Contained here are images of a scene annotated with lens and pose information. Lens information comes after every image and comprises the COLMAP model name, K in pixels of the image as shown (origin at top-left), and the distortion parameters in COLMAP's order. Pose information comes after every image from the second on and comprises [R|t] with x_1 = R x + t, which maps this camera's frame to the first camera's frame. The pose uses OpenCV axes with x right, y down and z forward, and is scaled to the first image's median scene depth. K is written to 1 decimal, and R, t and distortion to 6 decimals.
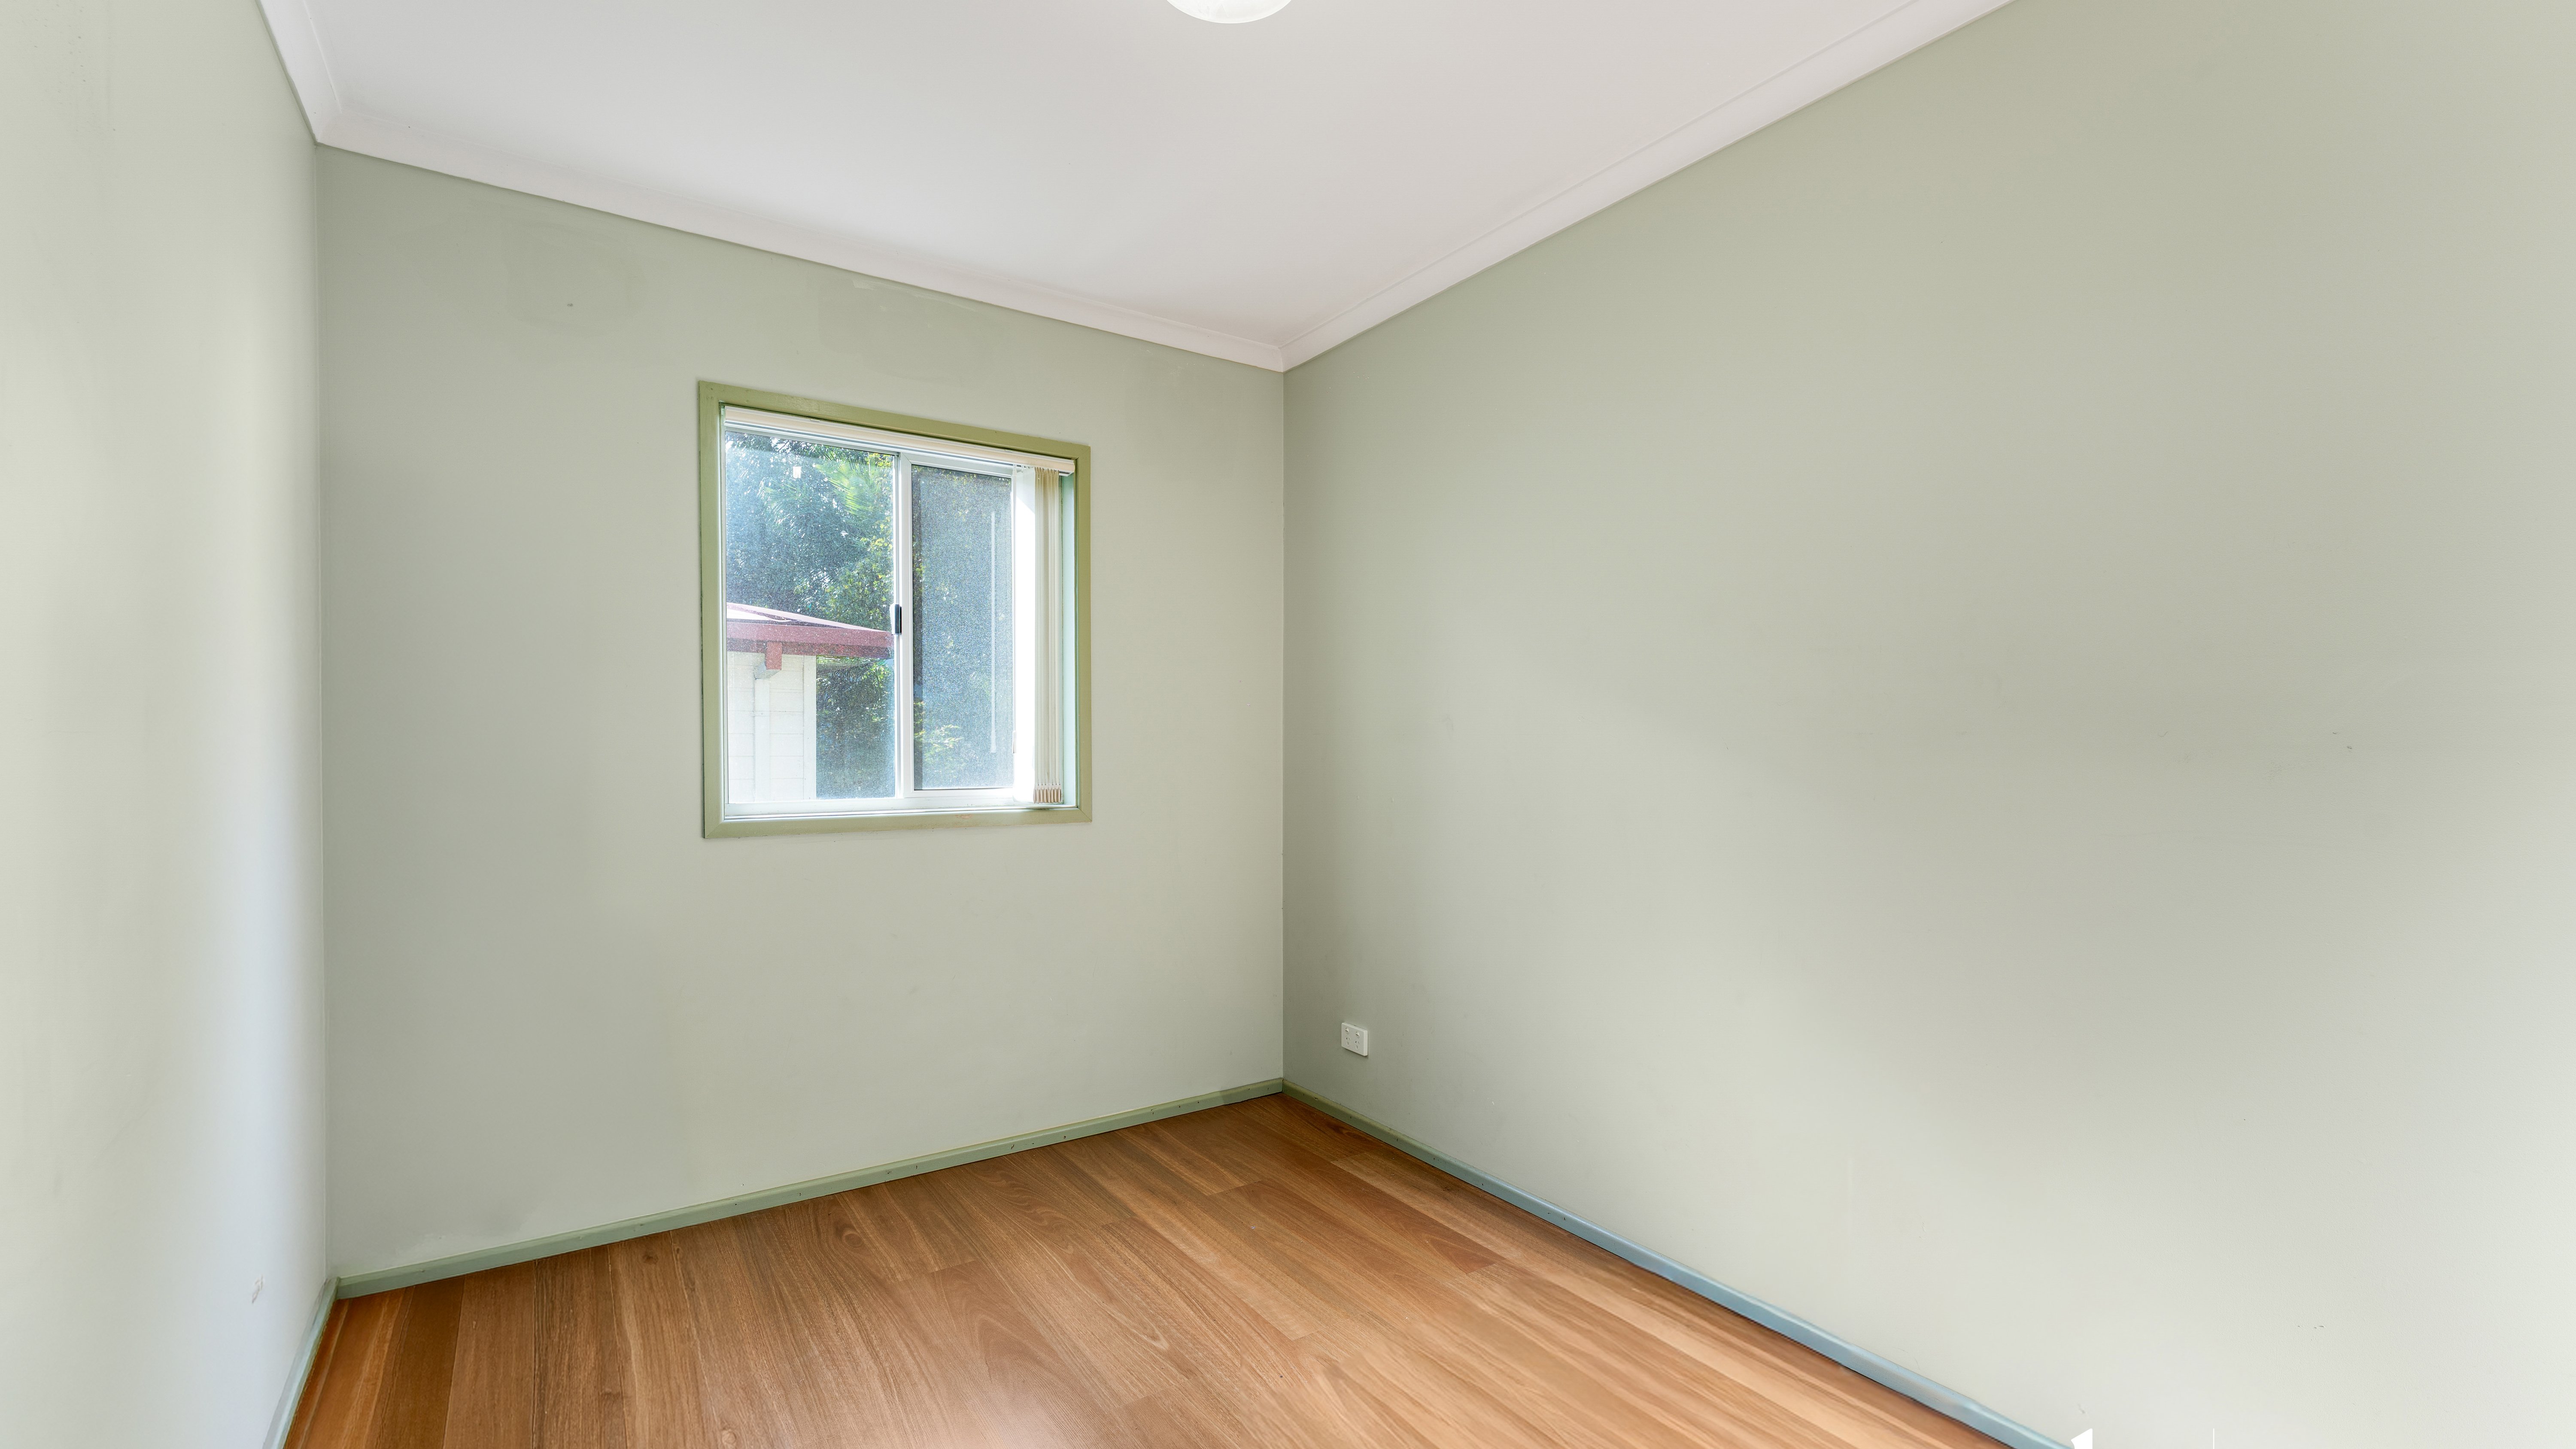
lens RADIAL K [[1038.9, 0, 1284.0], [0, 1038.9, 726.6], [0, 0, 1]] dist [0.001913, 0.000050]
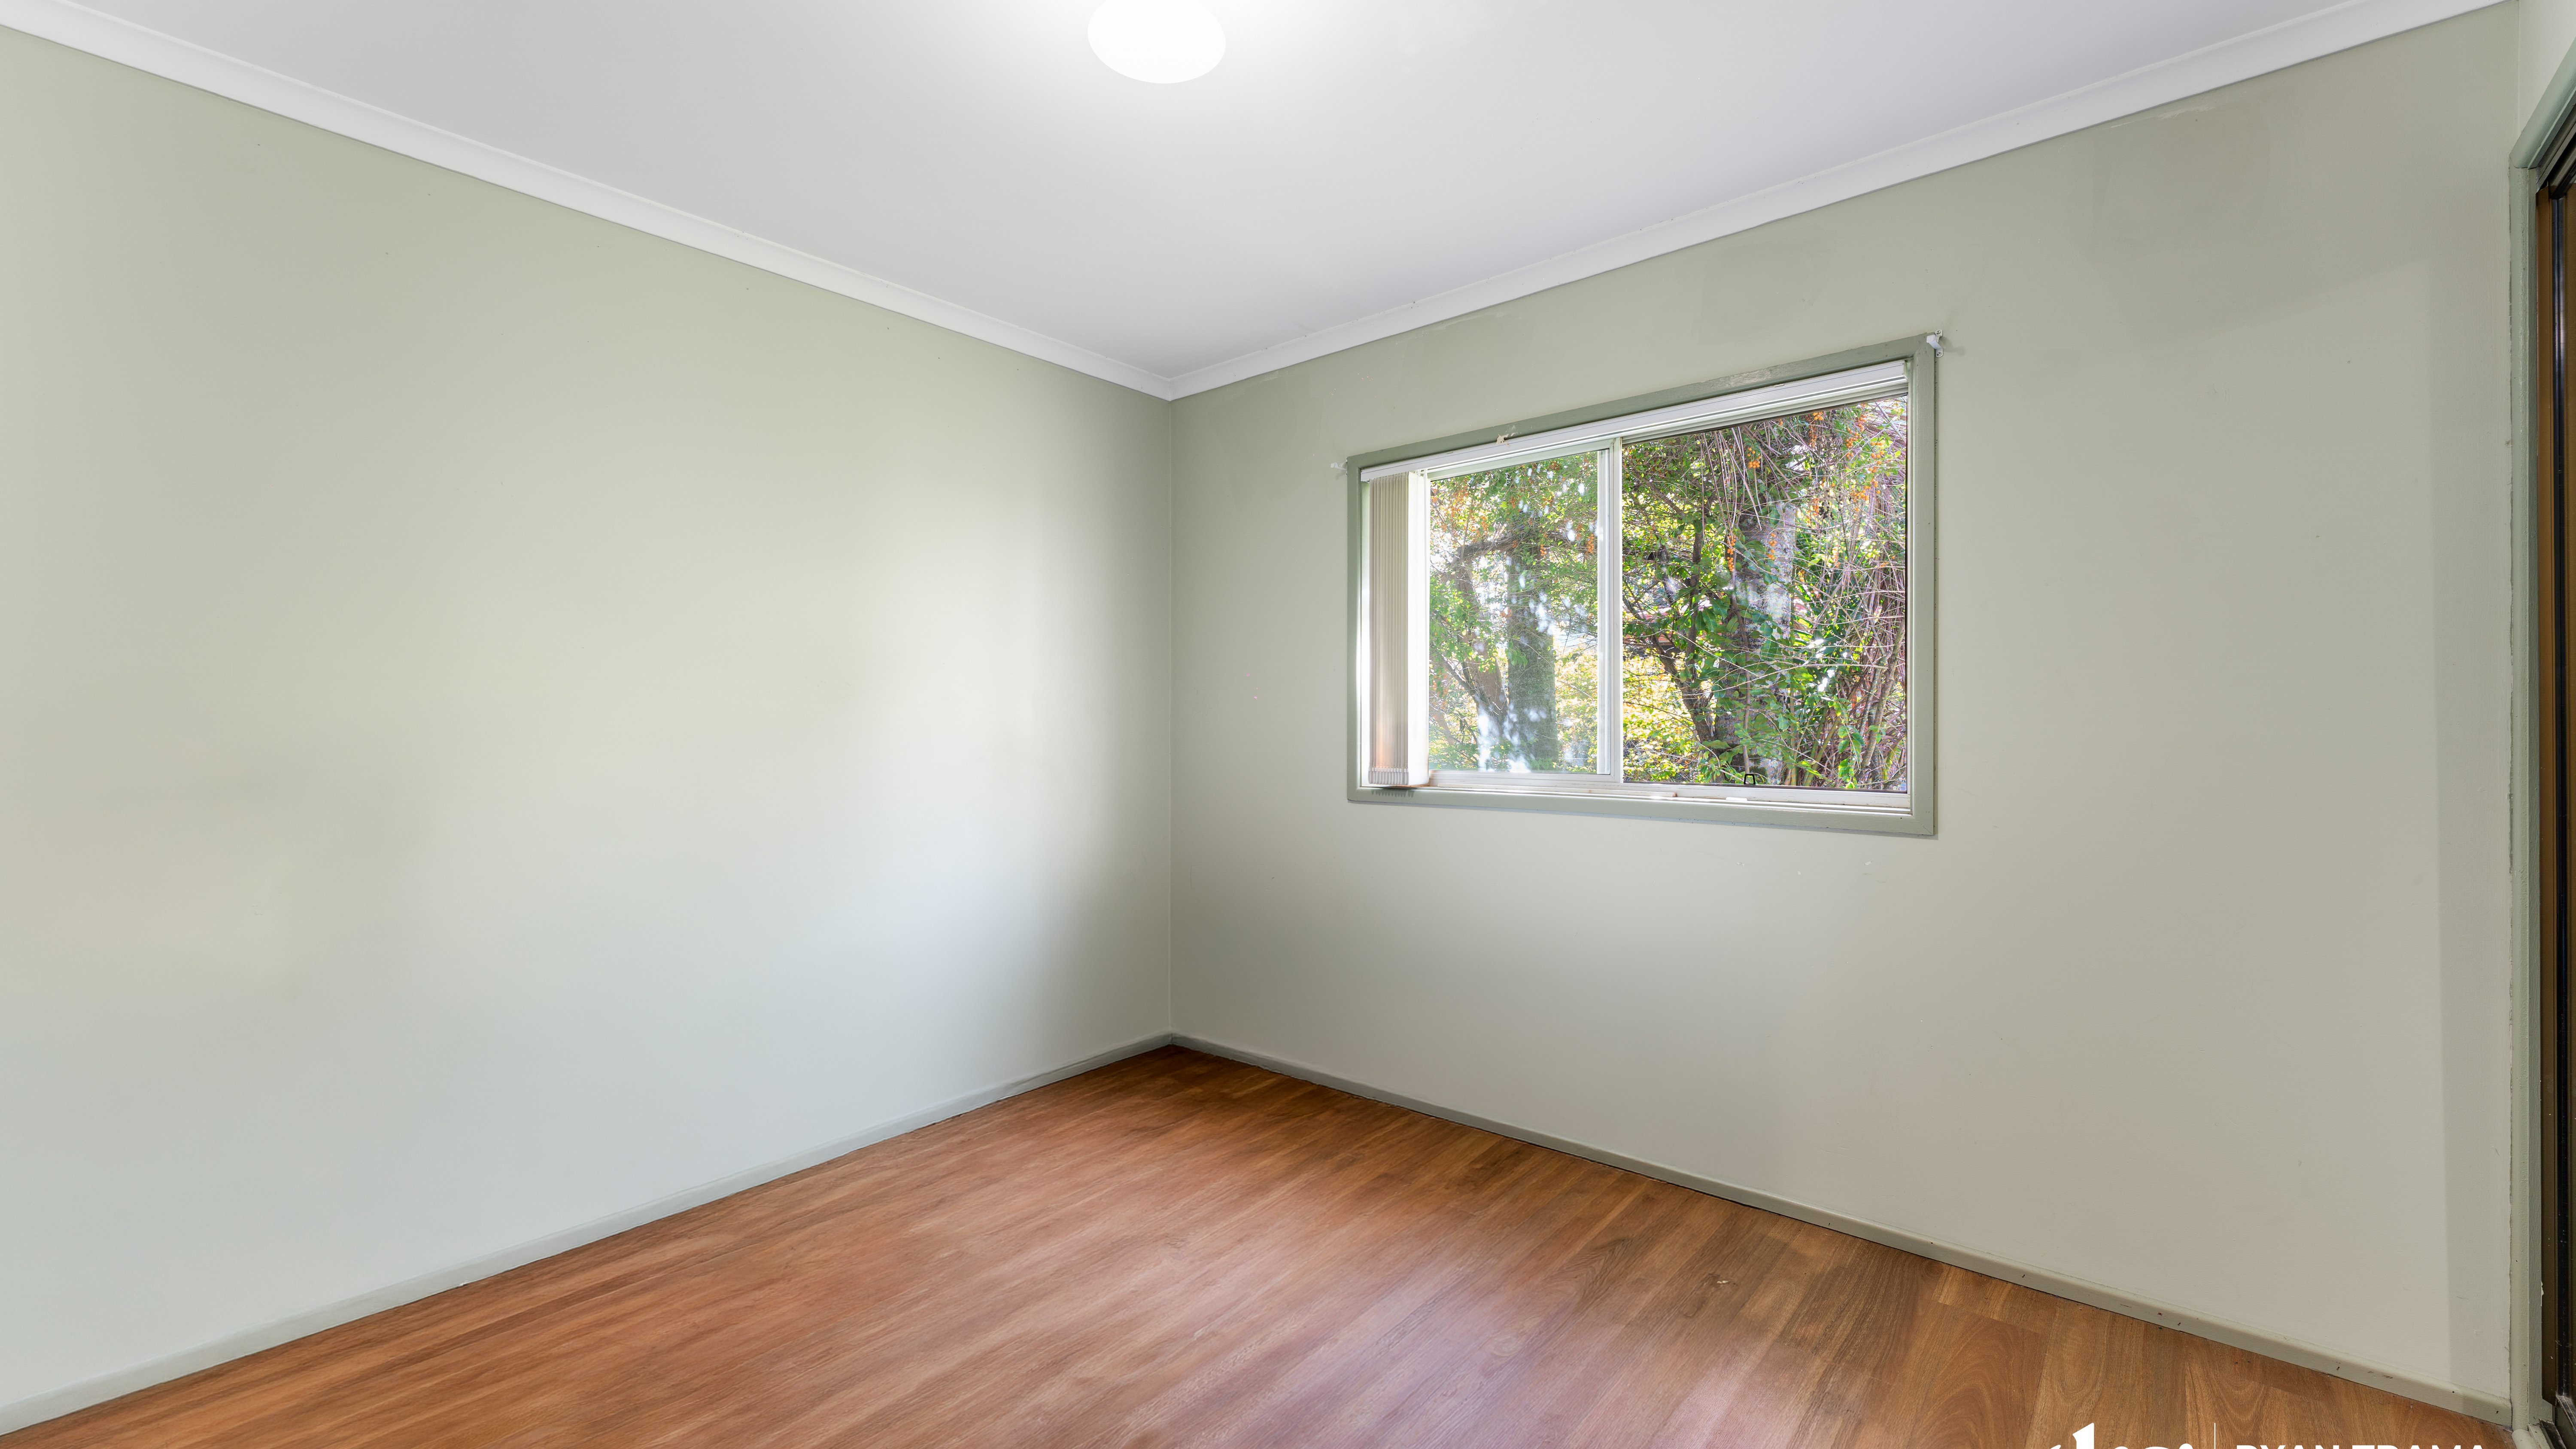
lens RADIAL K [[1038.9, 0, 1284.0], [0, 1038.9, 726.6], [0, 0, 1]] dist [0.001913, 0.000050]
pose [[0.246638, -0.002902, -0.969103, 0.599631], [0.011791, 0.999930, 0.000006, 0.009533], [0.969036, -0.011428, 0.246655, 0.498617]]
